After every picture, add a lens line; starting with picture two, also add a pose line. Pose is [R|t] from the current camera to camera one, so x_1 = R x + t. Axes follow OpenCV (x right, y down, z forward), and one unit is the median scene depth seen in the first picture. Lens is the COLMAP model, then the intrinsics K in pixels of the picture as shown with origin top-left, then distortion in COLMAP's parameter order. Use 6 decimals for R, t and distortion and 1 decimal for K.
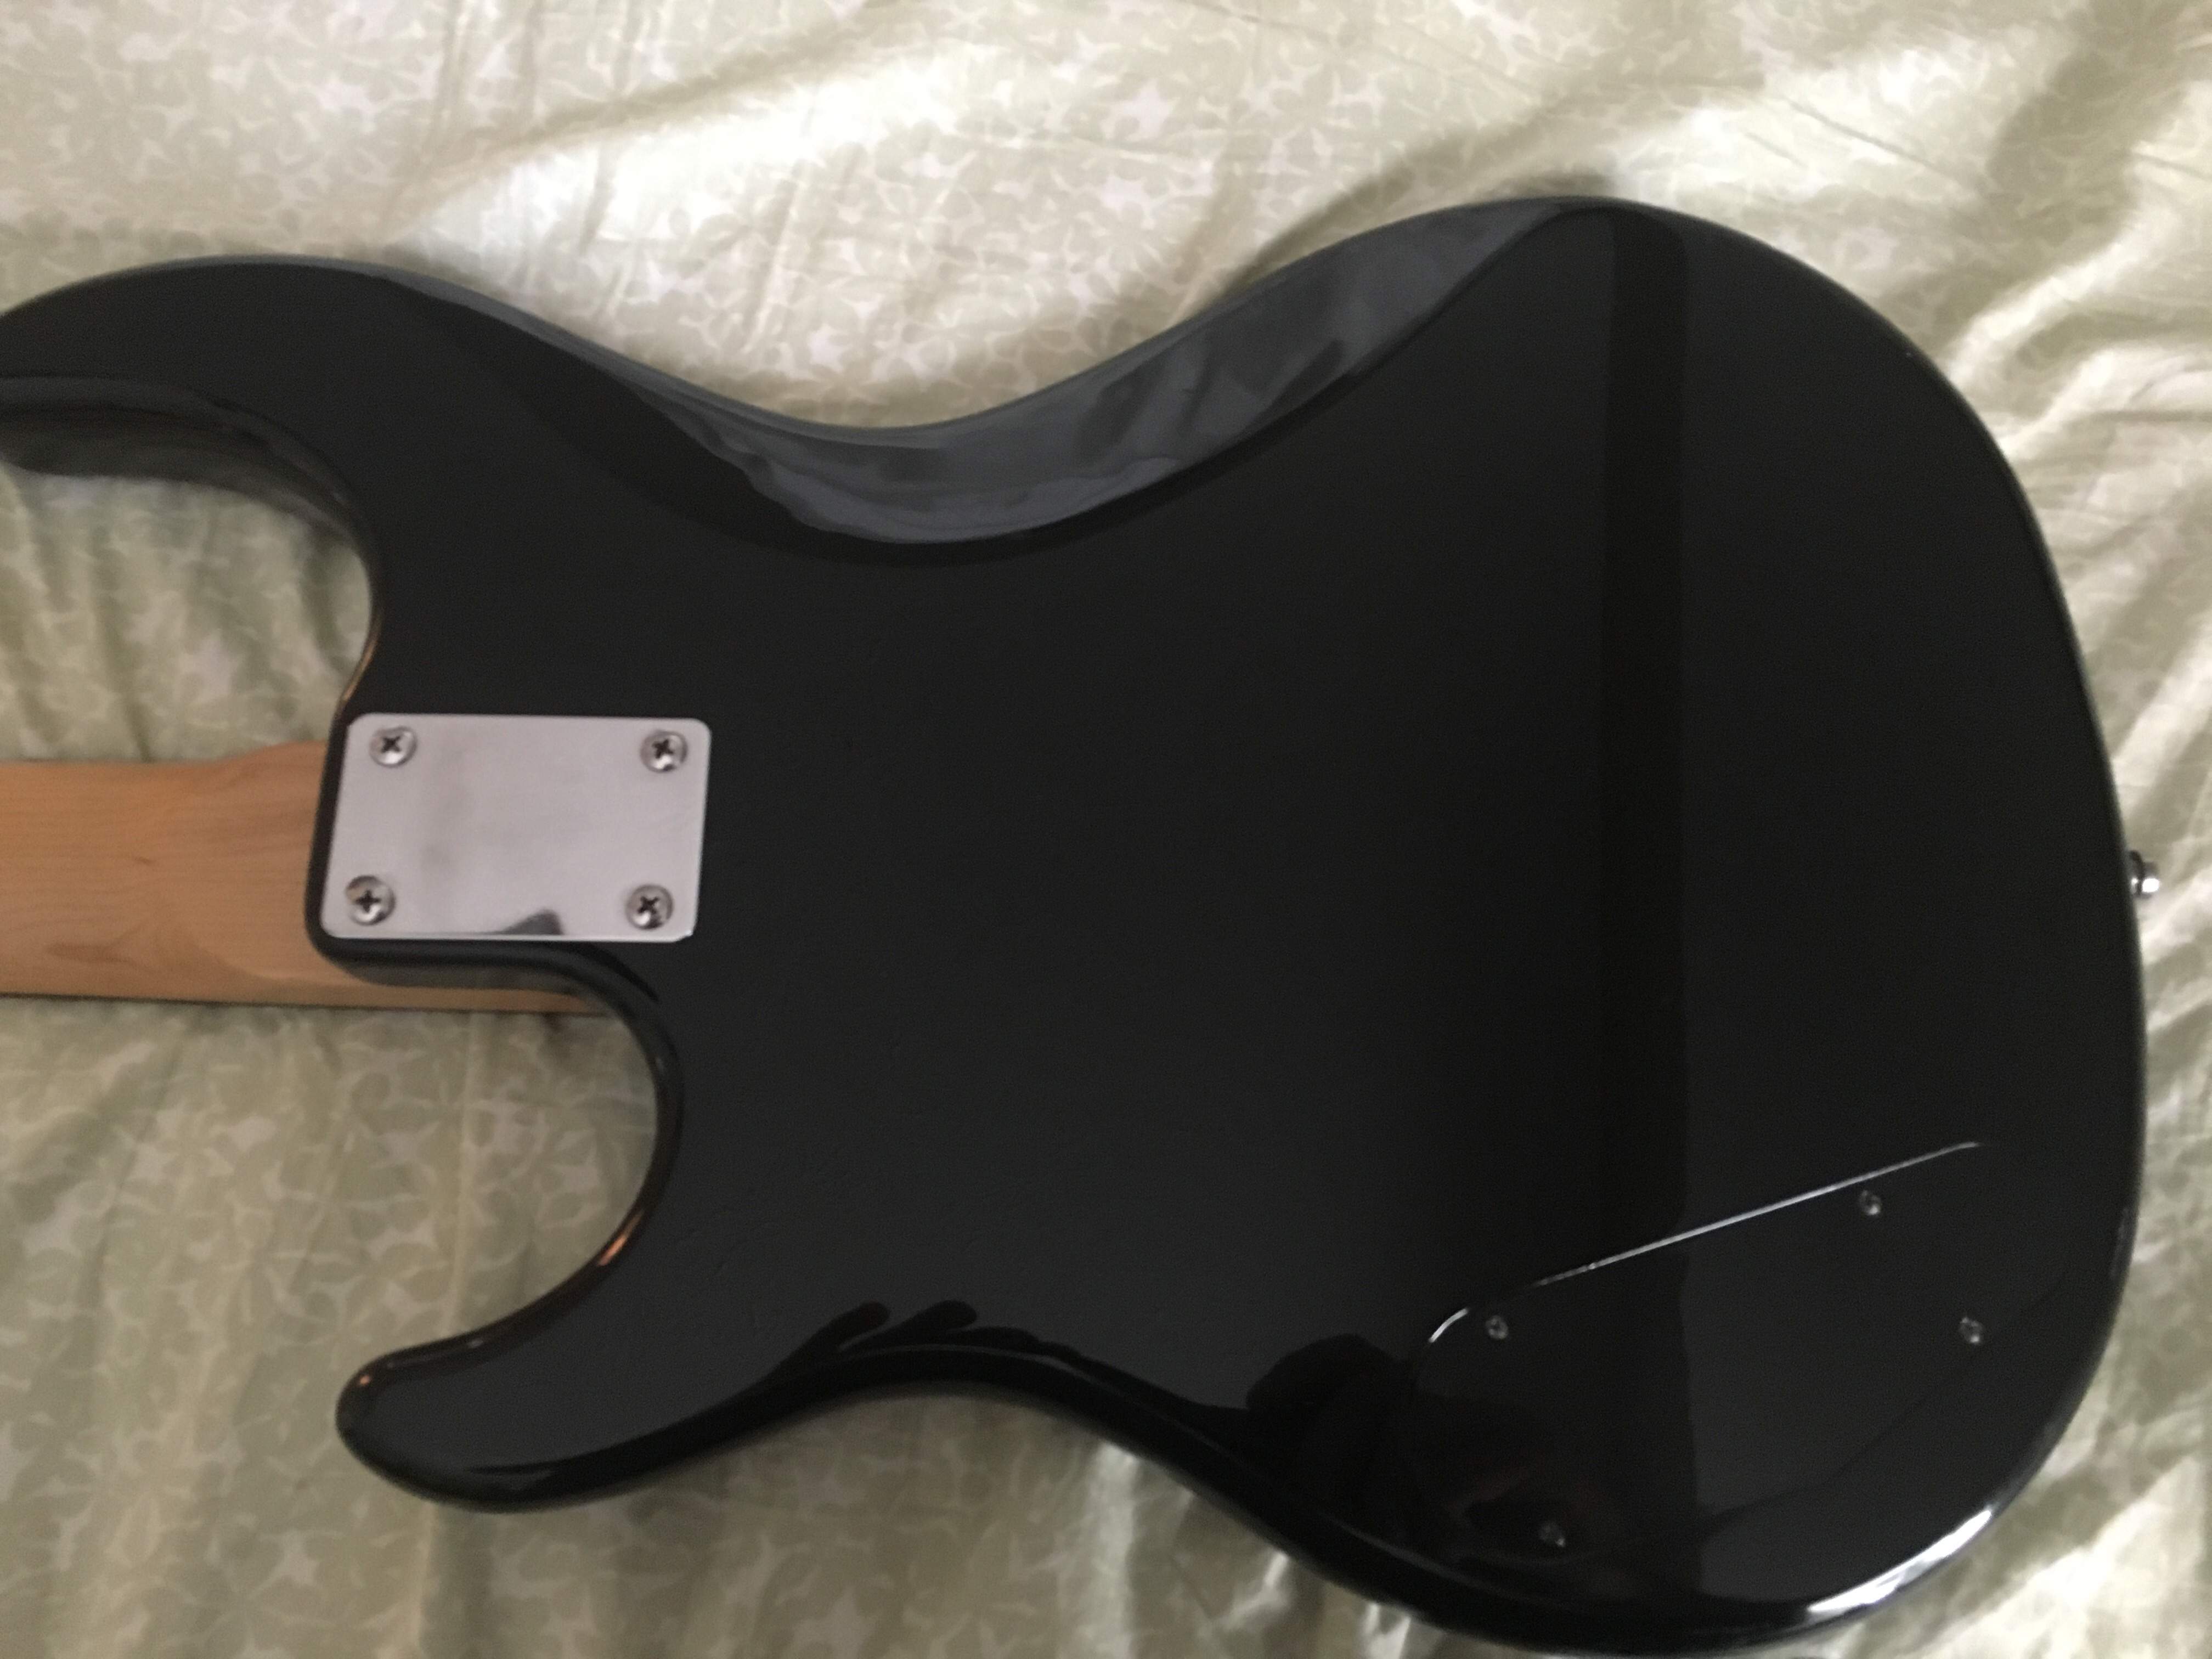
lens RADIAL K [[1855.1, 0, 1105.7], [0, 1855.1, 821.0], [0, 0, 1]] dist [0.058366, -0.085662]
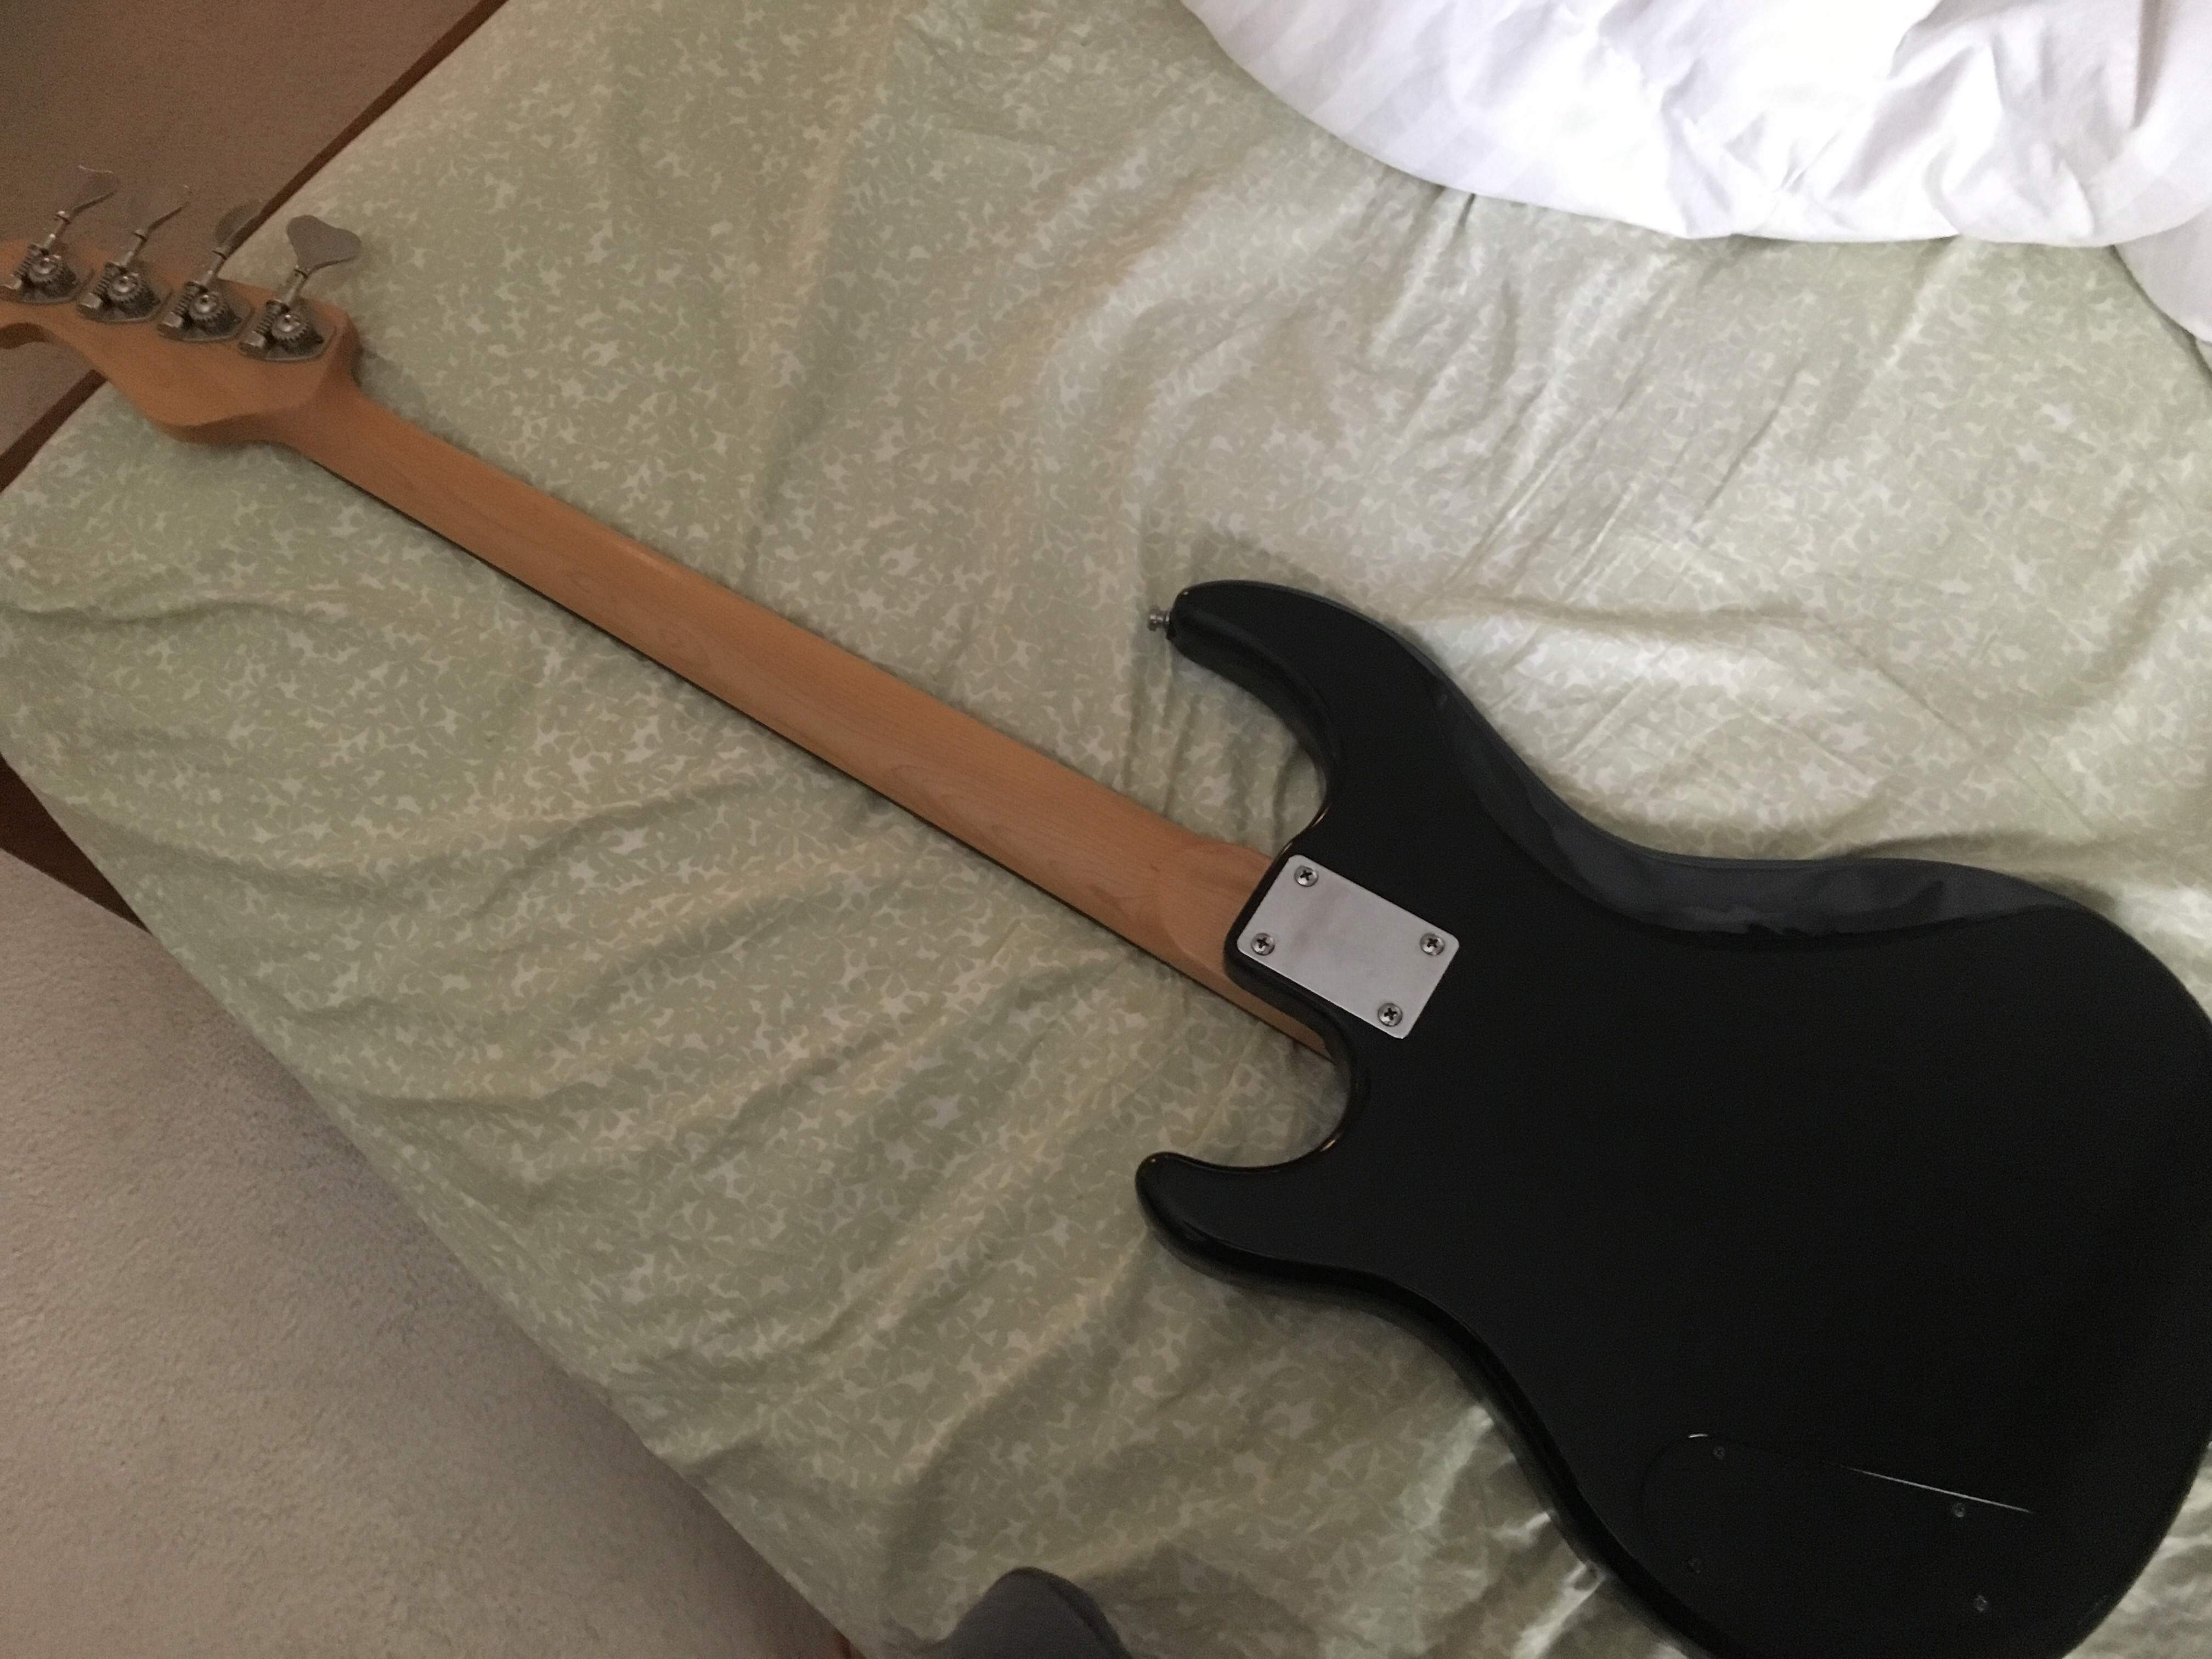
lens RADIAL K [[1855.1, 0, 1105.7], [0, 1855.1, 821.0], [0, 0, 1]] dist [0.058366, -0.085662]
pose [[0.849398, 0.445810, -0.282446, -0.039681], [-0.479352, 0.875603, -0.059508, 0.103806], [0.220782, 0.185937, 0.957436, -0.742848]]
